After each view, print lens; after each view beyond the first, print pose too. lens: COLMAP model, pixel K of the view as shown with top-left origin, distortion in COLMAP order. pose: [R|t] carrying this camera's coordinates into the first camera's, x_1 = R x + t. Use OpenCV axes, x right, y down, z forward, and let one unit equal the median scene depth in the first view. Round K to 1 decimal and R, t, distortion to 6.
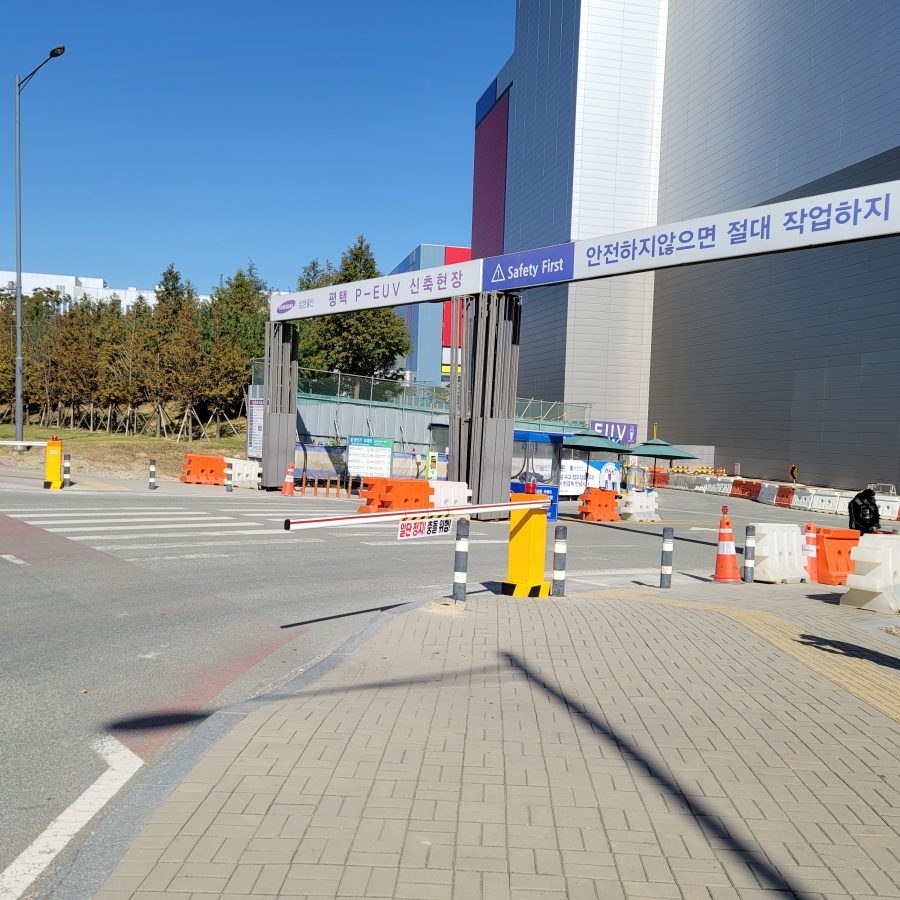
lens RADIAL K [[864.6, 0, 451.6], [0, 864.6, 457.7], [0, 0, 1]] dist [0.029515, 0.000000]
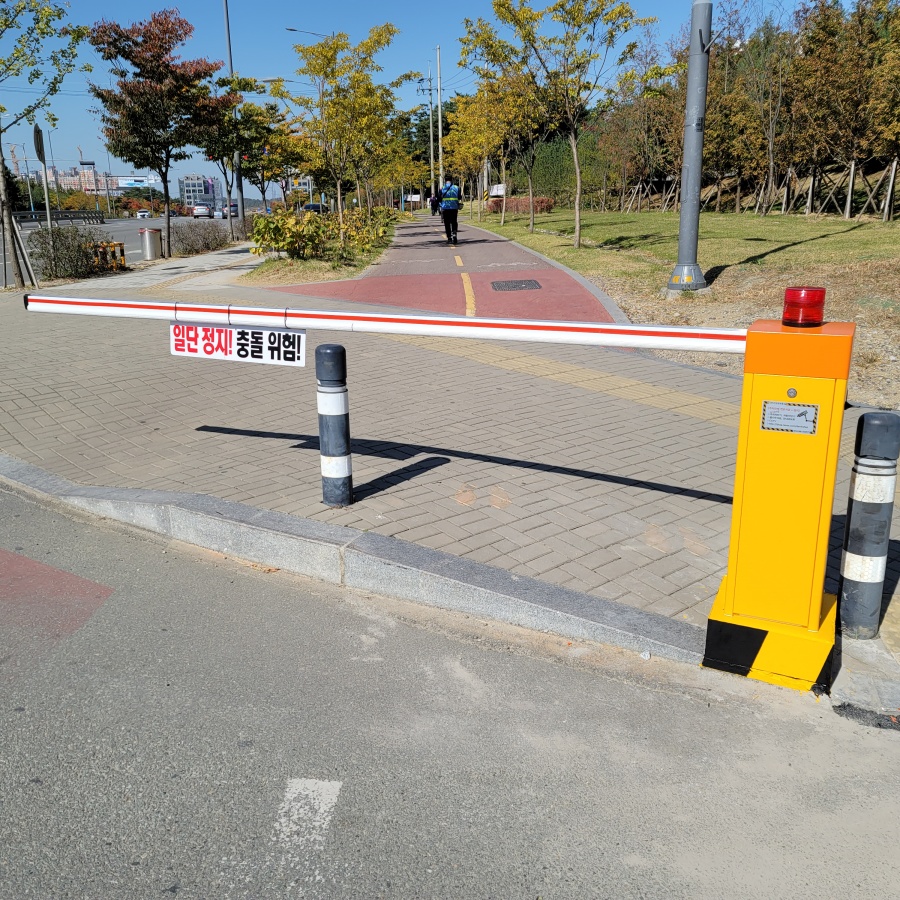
lens RADIAL K [[864.6, 0, 448.8], [0, 864.6, 451.3], [0, 0, 1]] dist [0.029515, 0.000000]
pose [[0.714288, 0.146549, -0.684337, -0.192735], [0.016381, 0.974061, 0.225690, -0.015322], [0.699661, -0.172417, 0.693359, 0.416869]]
